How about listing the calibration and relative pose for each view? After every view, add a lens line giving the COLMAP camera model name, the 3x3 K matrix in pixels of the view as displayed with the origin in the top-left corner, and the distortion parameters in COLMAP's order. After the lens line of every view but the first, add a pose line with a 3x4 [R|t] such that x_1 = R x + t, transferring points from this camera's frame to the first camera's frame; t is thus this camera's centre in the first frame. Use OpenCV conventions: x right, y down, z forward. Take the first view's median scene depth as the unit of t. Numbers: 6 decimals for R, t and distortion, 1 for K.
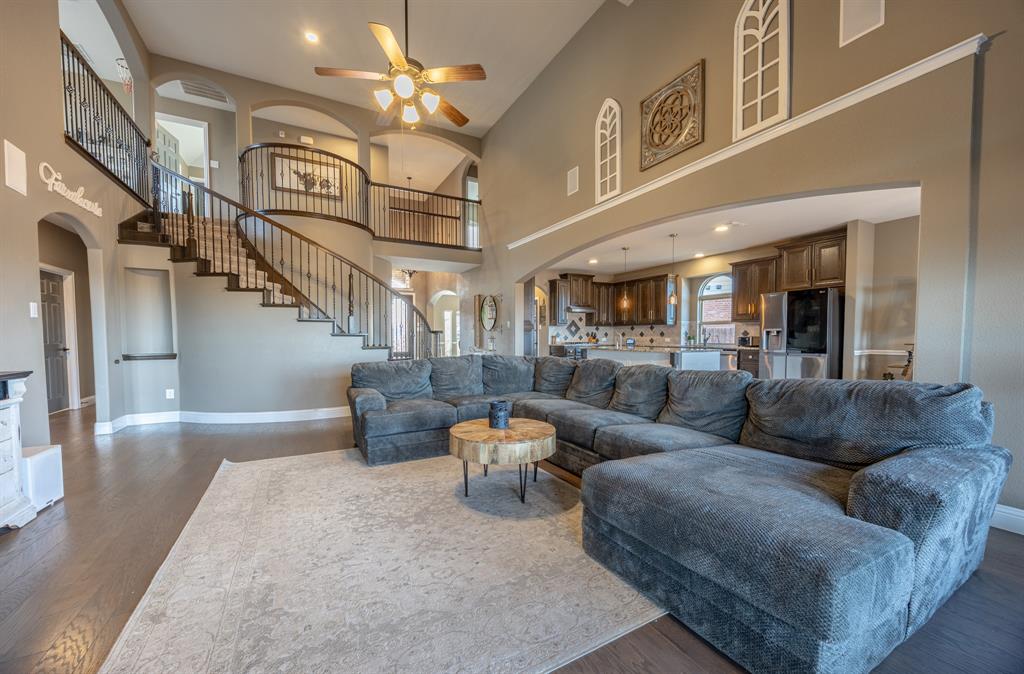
lens RADIAL K [[391.1, 0, 513.4], [0, 391.1, 347.5], [0, 0, 1]] dist [-0.000906, -0.000343]
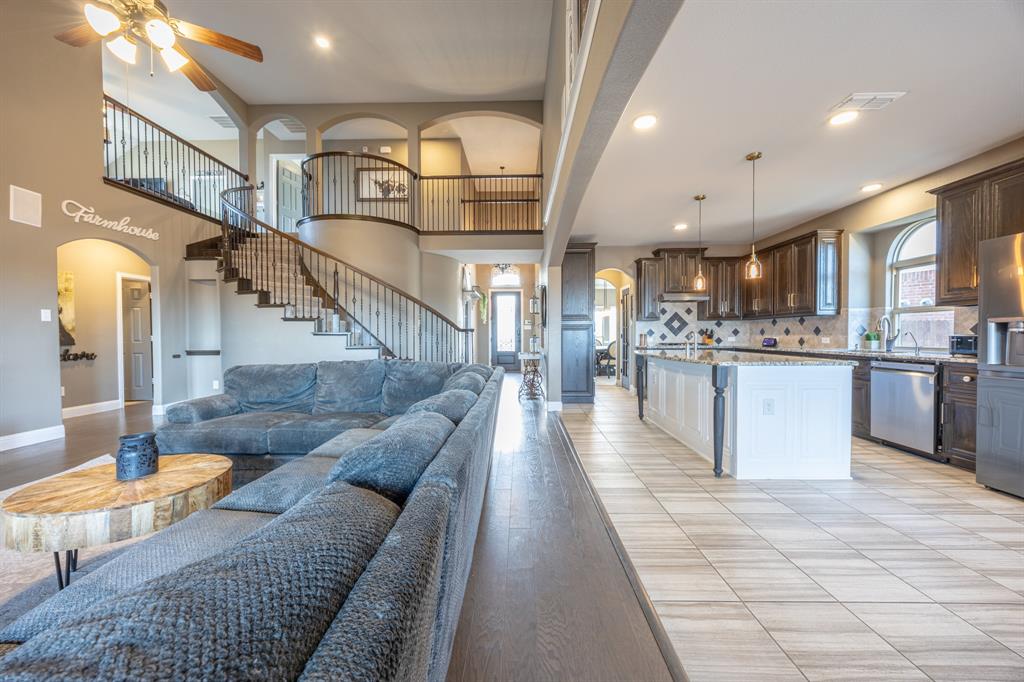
lens RADIAL K [[392.0, 0, 511.5], [0, 392.0, 338.3], [0, 0, 1]] dist [0.001593, 0.000233]
pose [[0.868921, 0.002706, -0.494944, 0.284961], [-0.012257, 0.999796, -0.016053, -0.007639], [0.494800, 0.020015, 0.868777, 0.248894]]
